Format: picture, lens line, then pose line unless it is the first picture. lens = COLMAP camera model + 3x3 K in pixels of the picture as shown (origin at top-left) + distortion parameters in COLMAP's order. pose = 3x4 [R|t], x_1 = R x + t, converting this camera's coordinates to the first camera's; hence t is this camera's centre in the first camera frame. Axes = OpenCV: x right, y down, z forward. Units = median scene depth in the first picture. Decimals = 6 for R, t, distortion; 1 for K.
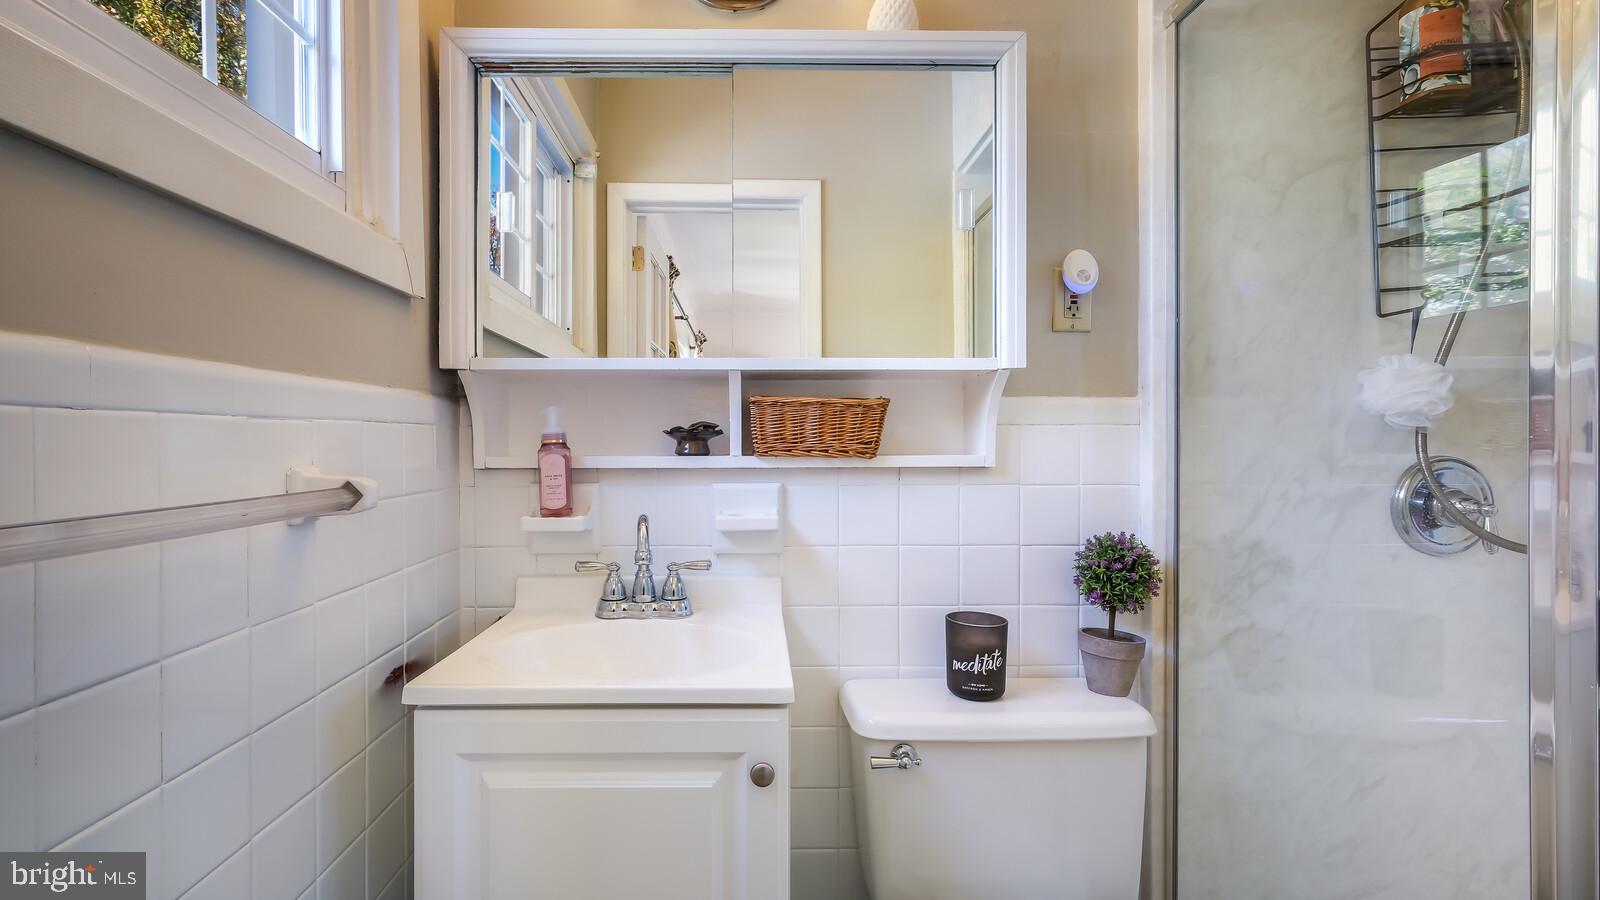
lens RADIAL K [[705.3, 0, 770.1], [0, 705.3, 442.9], [0, 0, 1]] dist [0.005057, 0.000135]
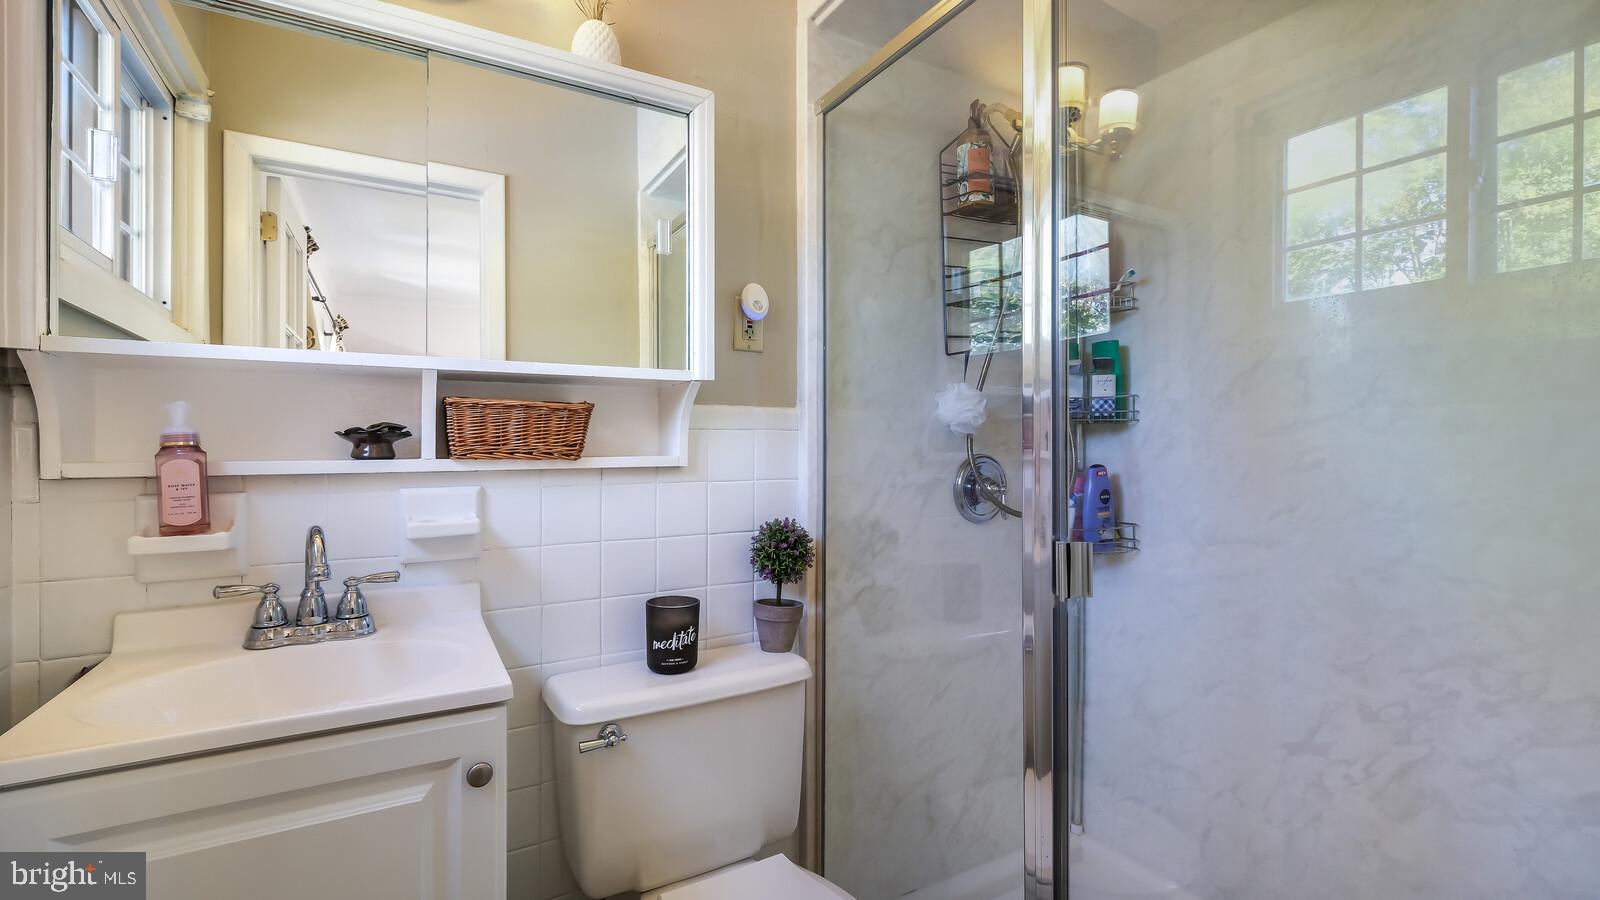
lens RADIAL K [[705.3, 0, 802.5], [0, 705.3, 444.8], [0, 0, 1]] dist [0.005057, 0.000135]
pose [[0.870744, -0.000761, 0.491736, -0.078601], [0.001567, 0.999998, -0.001227, 0.001078], [-0.491734, 0.001838, 0.870744, -0.078528]]
